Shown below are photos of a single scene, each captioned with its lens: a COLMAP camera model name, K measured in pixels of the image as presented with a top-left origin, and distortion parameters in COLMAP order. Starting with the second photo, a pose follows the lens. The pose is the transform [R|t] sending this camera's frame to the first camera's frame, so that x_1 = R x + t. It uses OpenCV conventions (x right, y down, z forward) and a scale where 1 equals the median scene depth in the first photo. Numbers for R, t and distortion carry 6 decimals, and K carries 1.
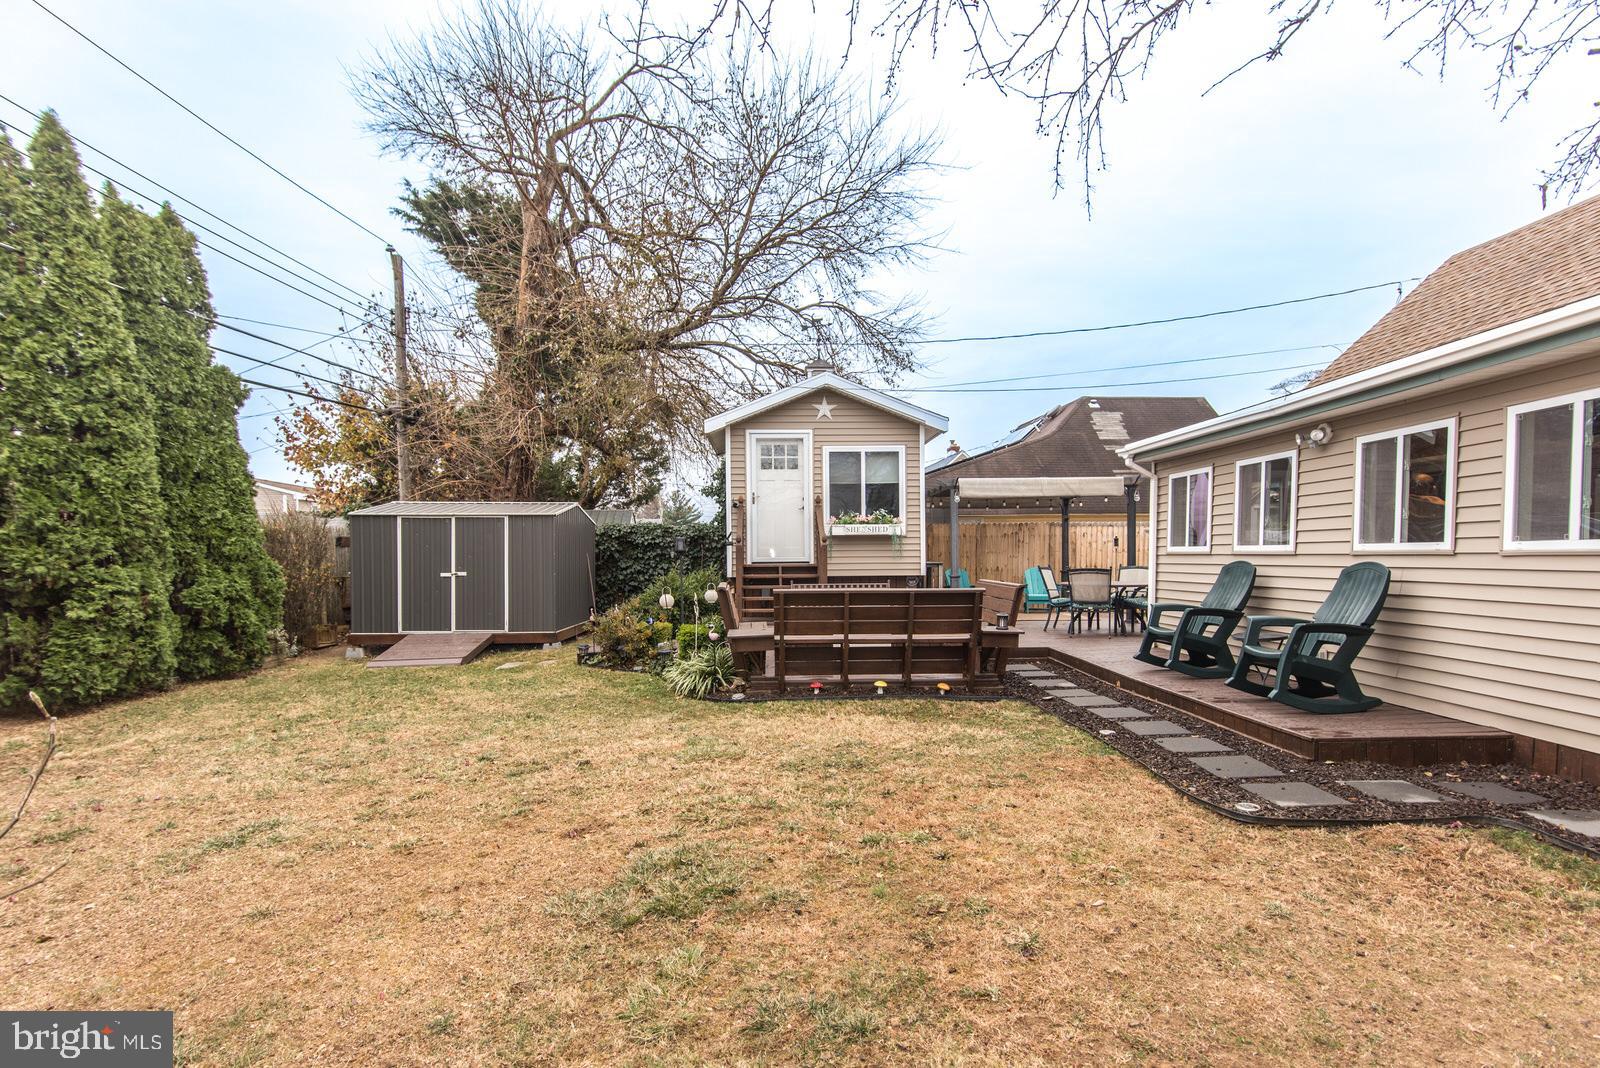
lens RADIAL K [[802.2, 0, 795.5], [0, 802.2, 572.4], [0, 0, 1]] dist [0.005173, -0.000962]
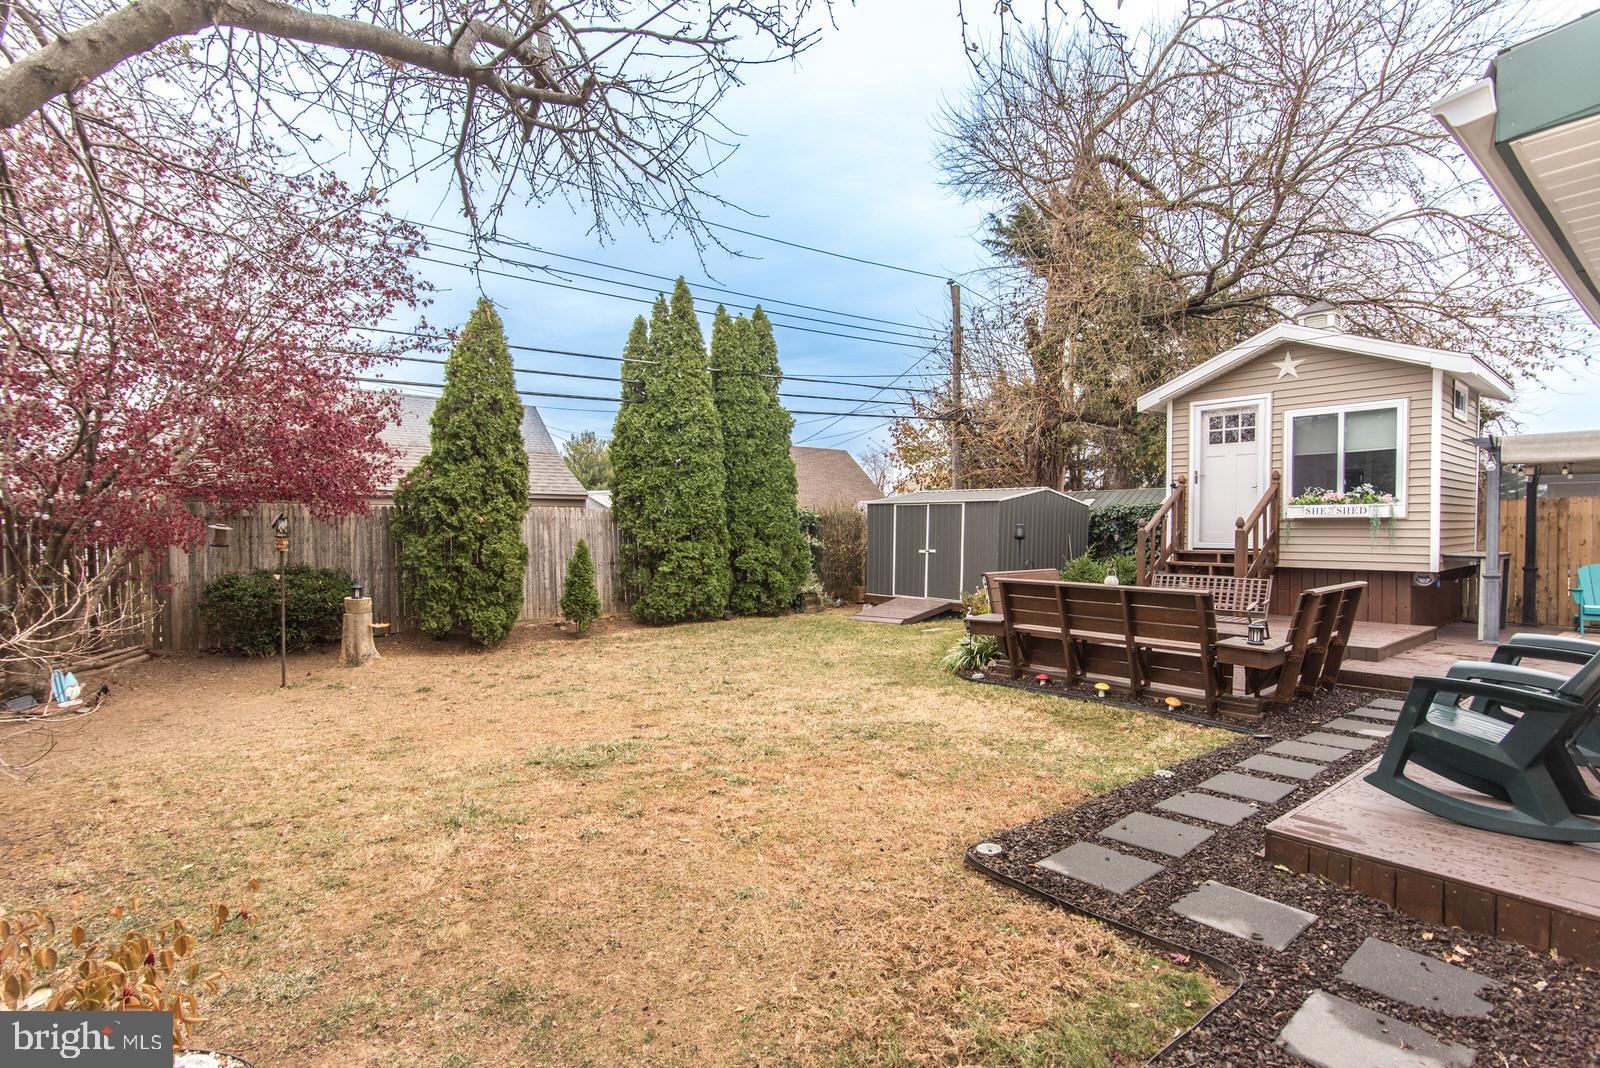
lens RADIAL K [[789.4, 0, 796.6], [0, 789.4, 543.1], [0, 0, 1]] dist [0.001908, 0.000106]
pose [[0.623313, 0.022895, -0.781637, 0.483086], [-0.023729, 0.999665, 0.010360, -0.022211], [0.781613, 0.012090, 0.623647, 0.123531]]
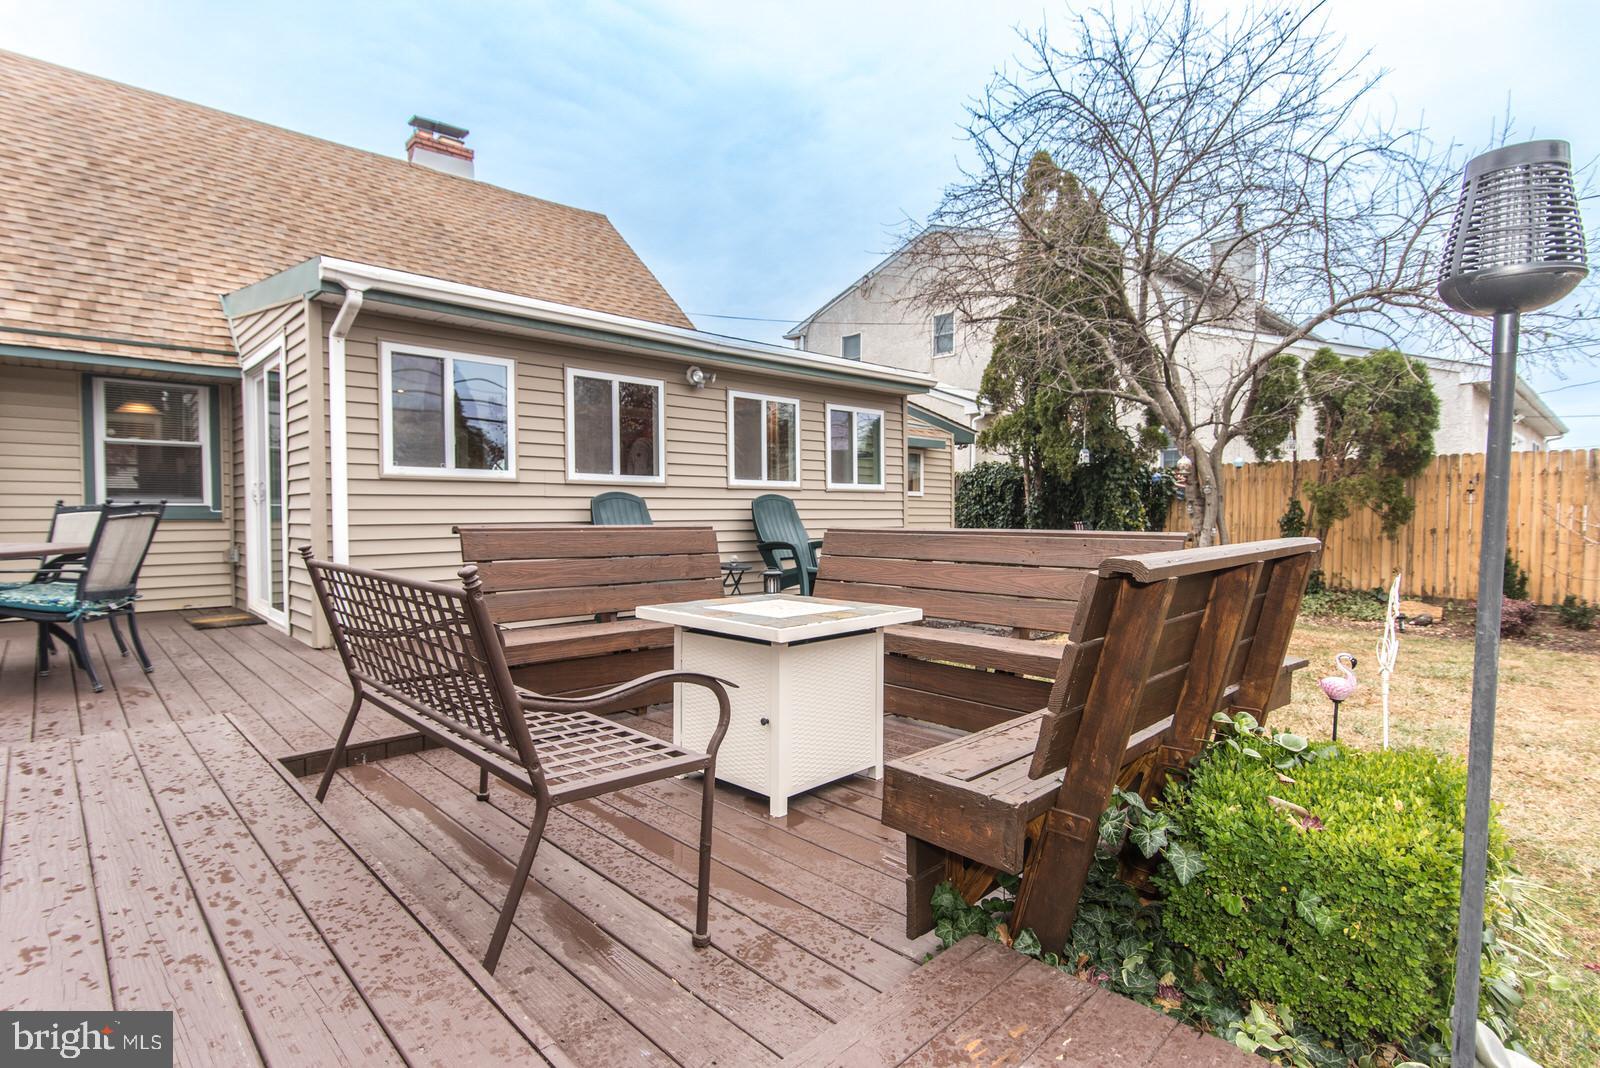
lens RADIAL K [[789.4, 0, 796.6], [0, 789.4, 543.1], [0, 0, 1]] dist [0.001908, 0.000106]
pose [[-0.669011, -0.023792, 0.742871, -0.163800], [0.020056, 0.998546, 0.050042, 0.001683], [-0.742981, 0.048378, -0.667561, 1.143844]]
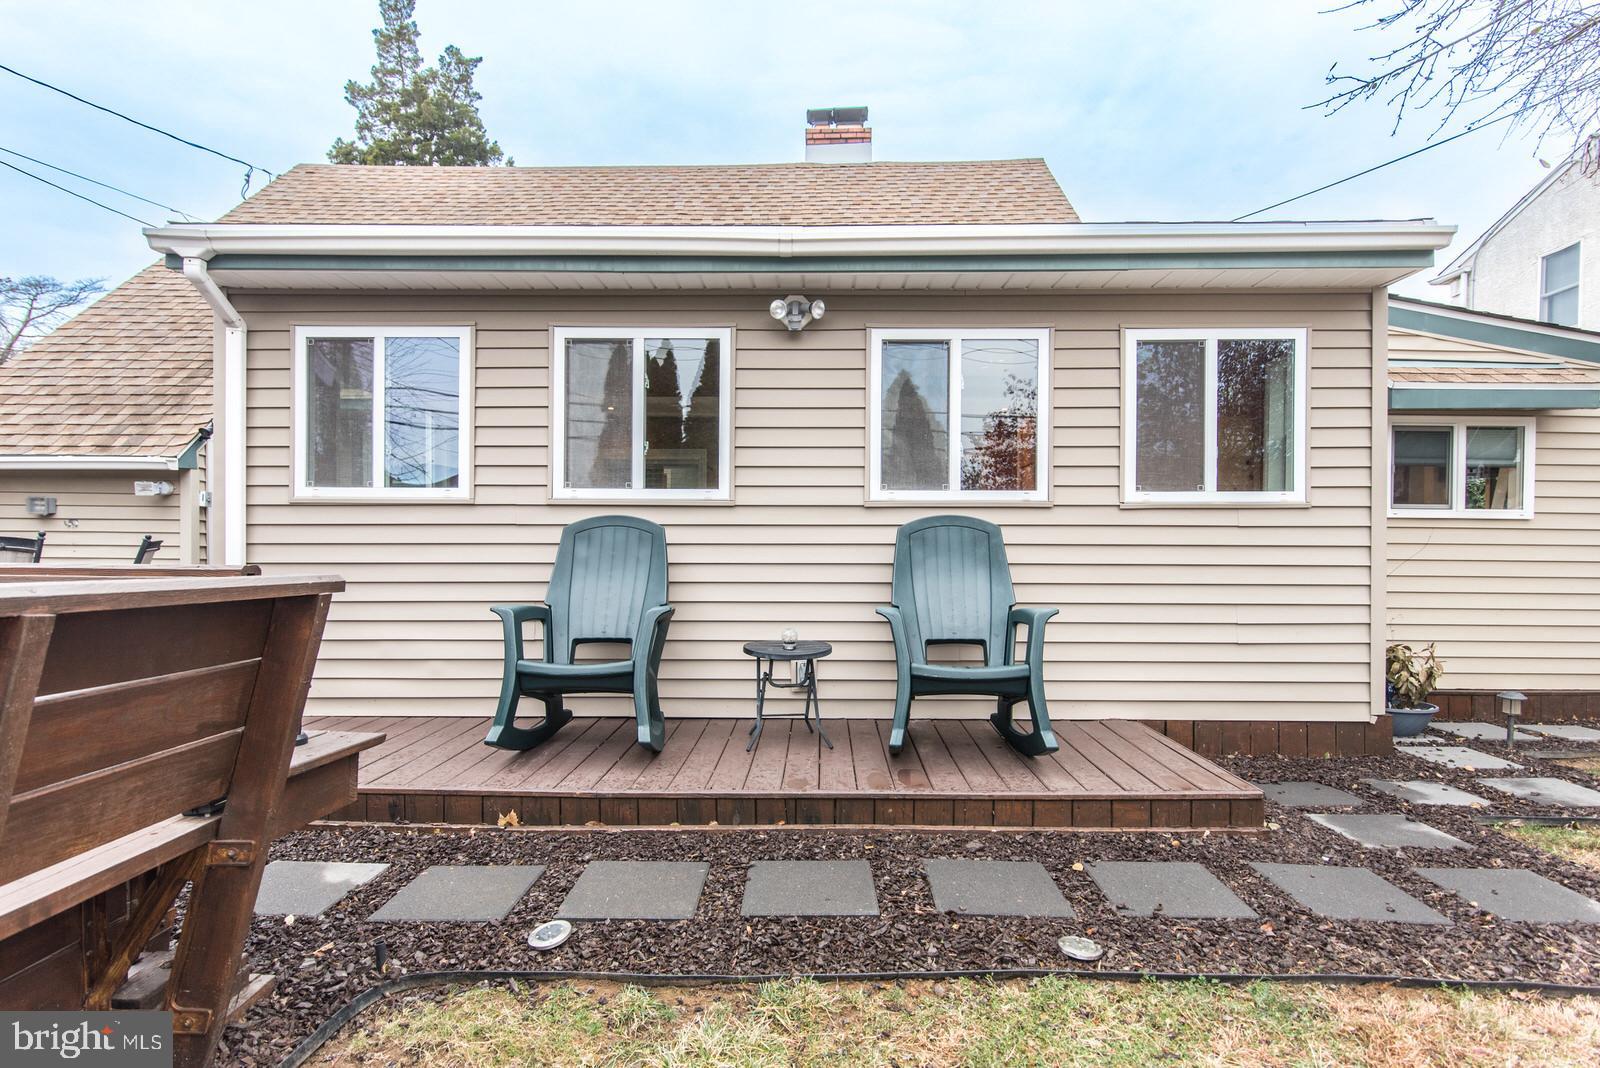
lens RADIAL K [[839.2, 0, 810.3], [0, 839.2, 566.2], [0, 0, 1]] dist [0.003167, -0.000450]
pose [[0.037409, -0.001937, 0.999298, 0.005564], [0.017708, 0.999842, 0.001276, 0.016560], [-0.999143, 0.017648, 0.037437, 0.683200]]
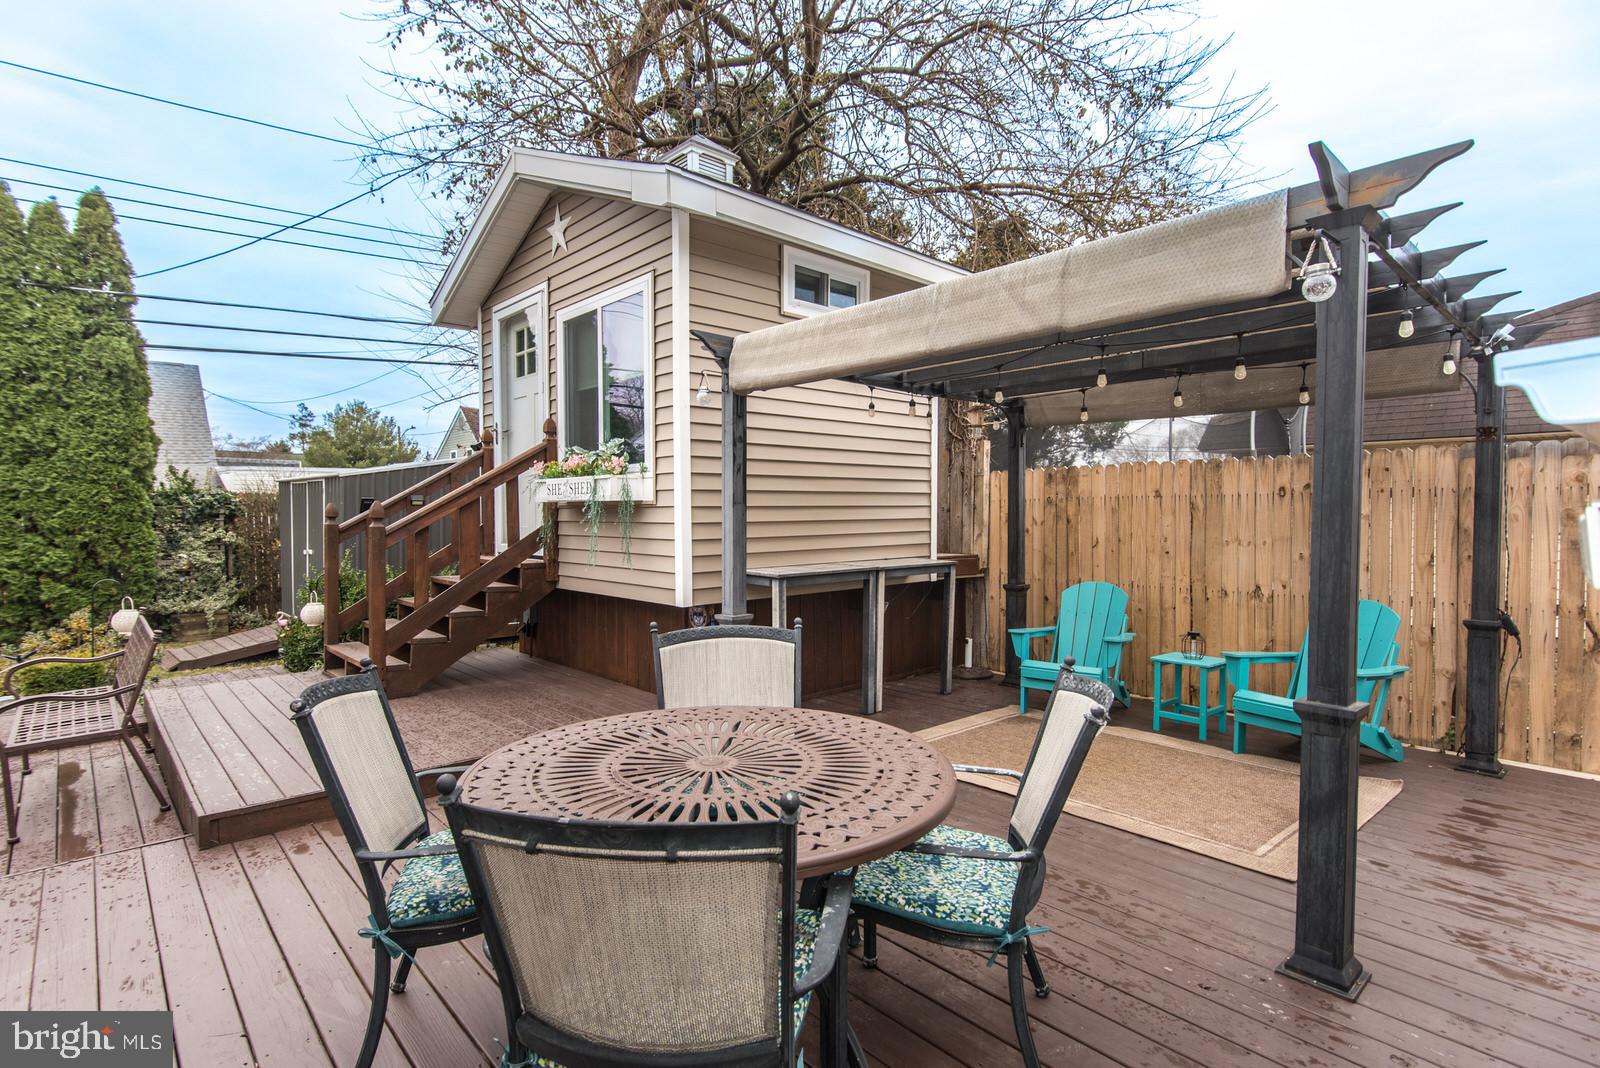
lens RADIAL K [[801.5, 0, 805.2], [0, 801.5, 536.5], [0, 0, 1]] dist [0.001766, -0.000015]
pose [[0.648825, 0.030093, -0.760342, 0.648997], [-0.020309, 0.999547, 0.022230, -0.052991], [0.760666, 0.001018, 0.649142, 1.072813]]
